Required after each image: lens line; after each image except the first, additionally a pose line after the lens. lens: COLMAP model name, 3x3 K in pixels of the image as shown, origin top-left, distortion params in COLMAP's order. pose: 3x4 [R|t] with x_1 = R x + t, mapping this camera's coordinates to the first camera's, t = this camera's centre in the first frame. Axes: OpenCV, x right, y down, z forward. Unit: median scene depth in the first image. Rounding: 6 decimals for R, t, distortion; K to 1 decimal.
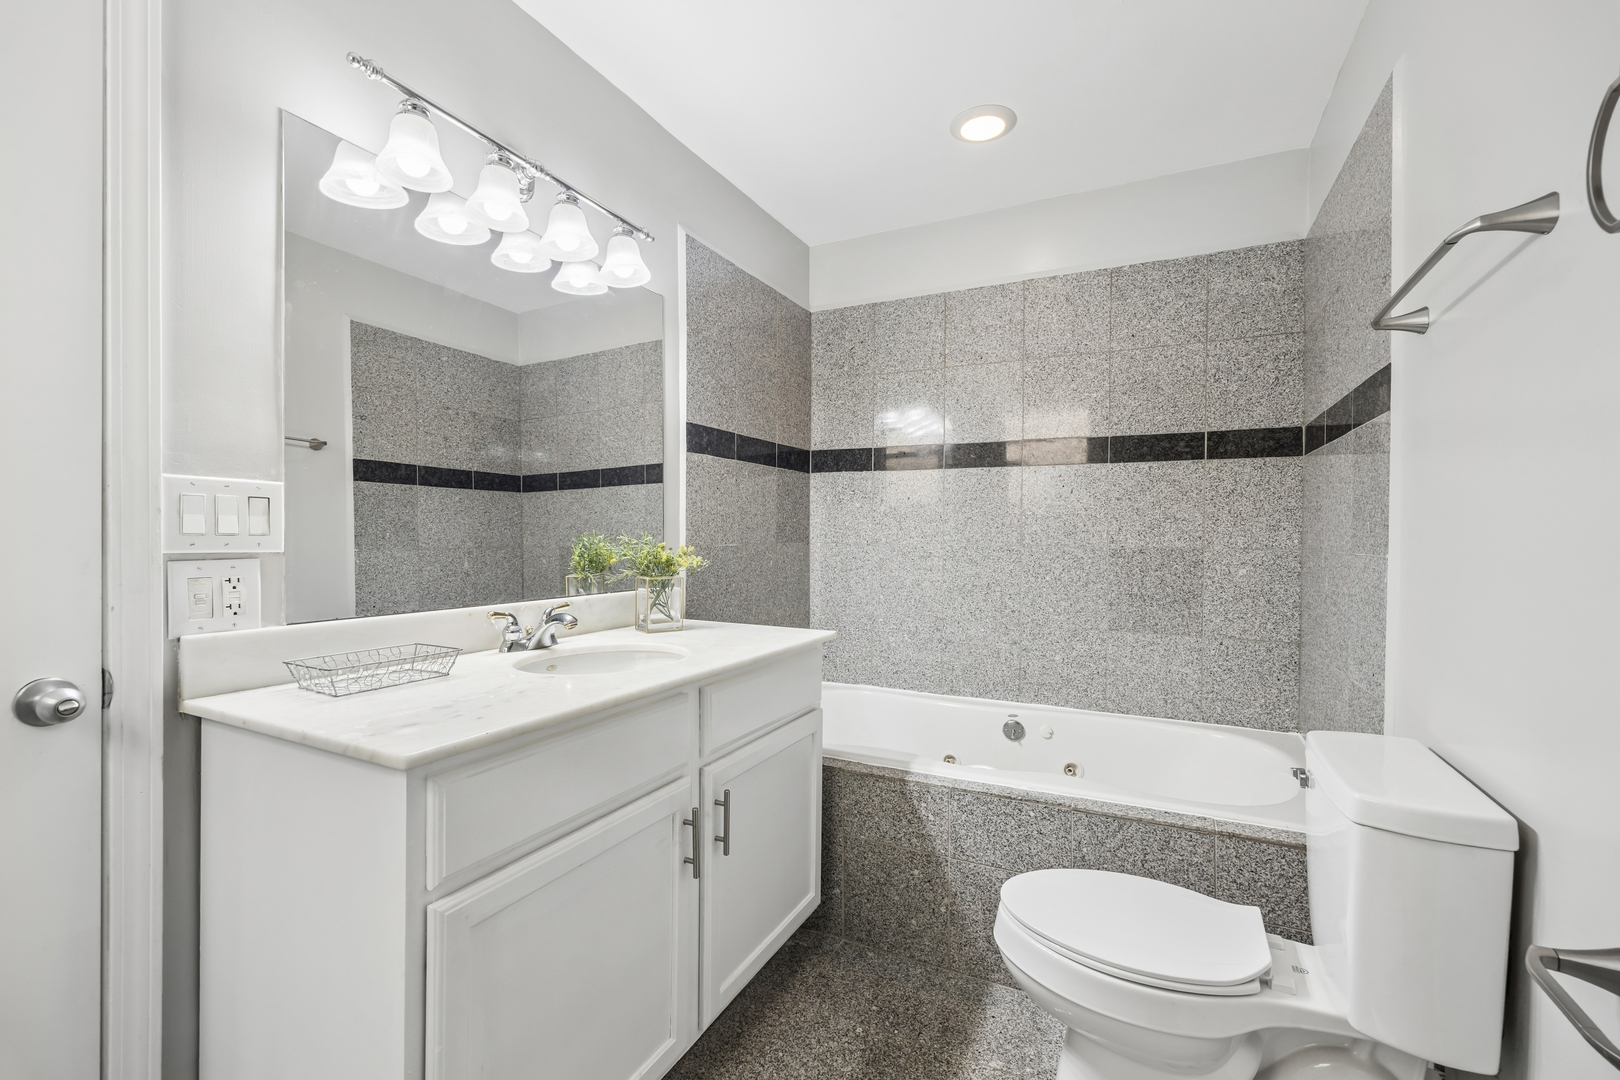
lens RADIAL K [[704.0, 0, 805.3], [0, 704.0, 543.1], [0, 0, 1]] dist [-0.000877, 0.000266]
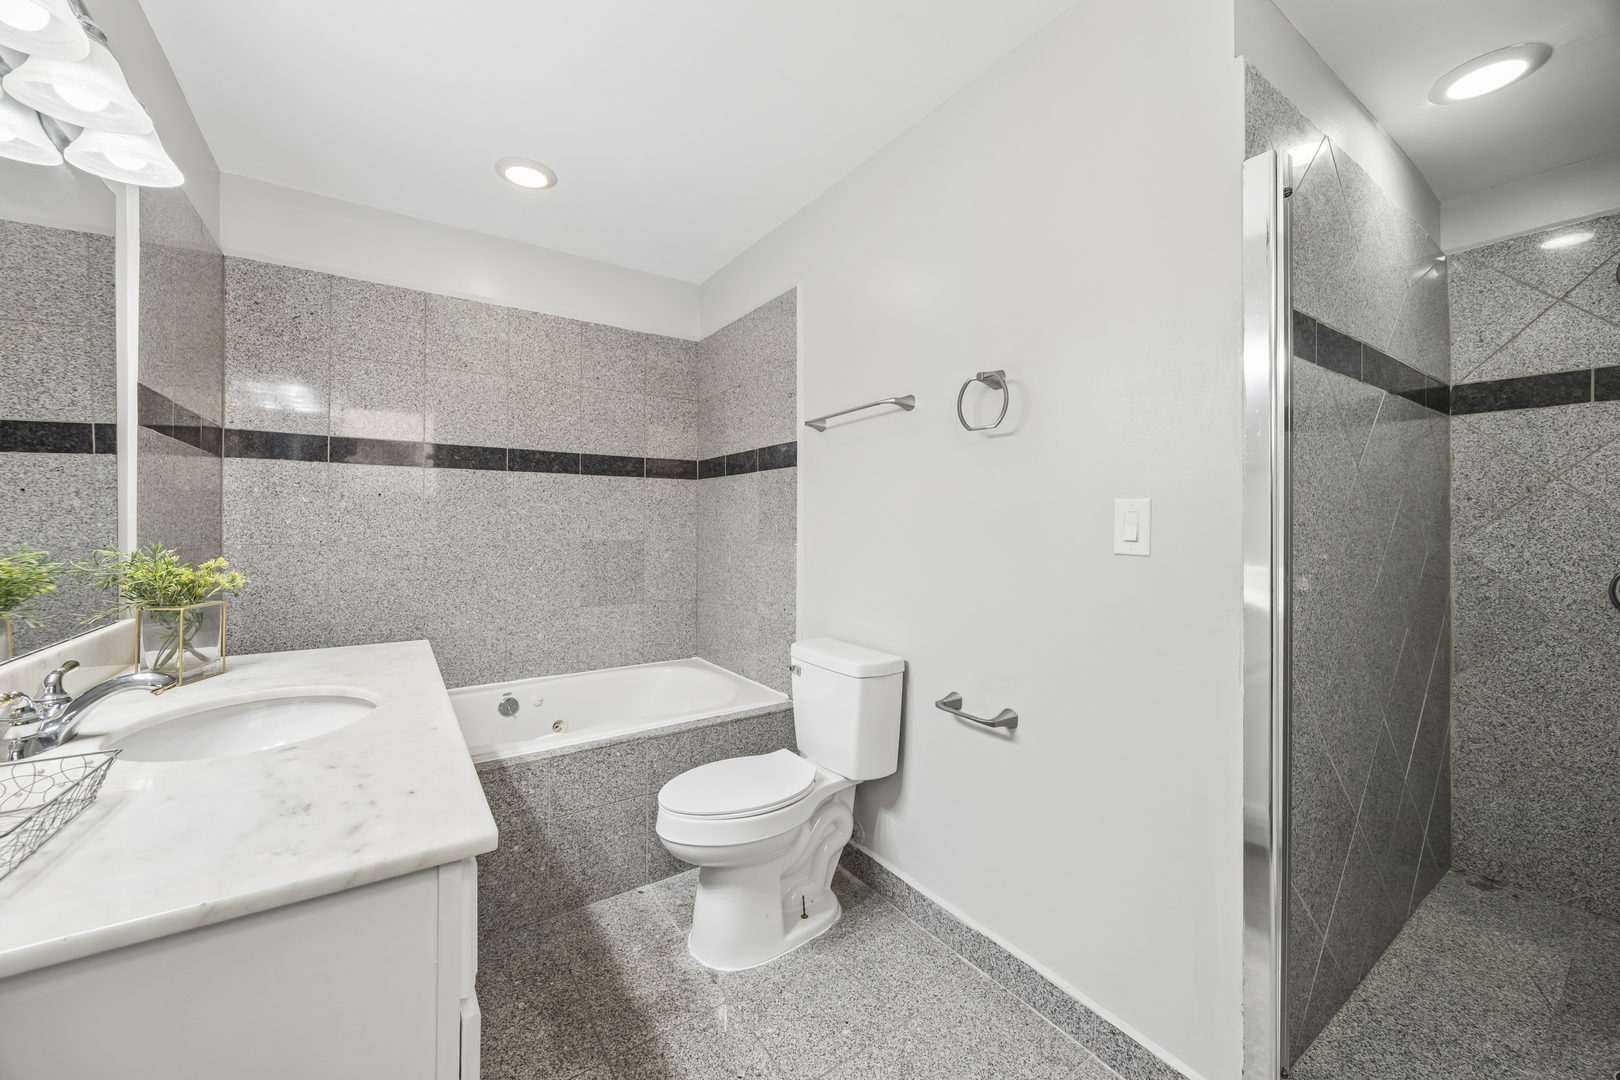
lens RADIAL K [[623.4, 0, 810.3], [0, 623.4, 524.7], [0, 0, 1]] dist [-0.002647, 0.000408]
pose [[0.475981, -0.007553, 0.879423, -0.376296], [0.011023, 0.999936, 0.002622, -0.023267], [-0.879386, 0.008446, 0.476034, 0.111699]]
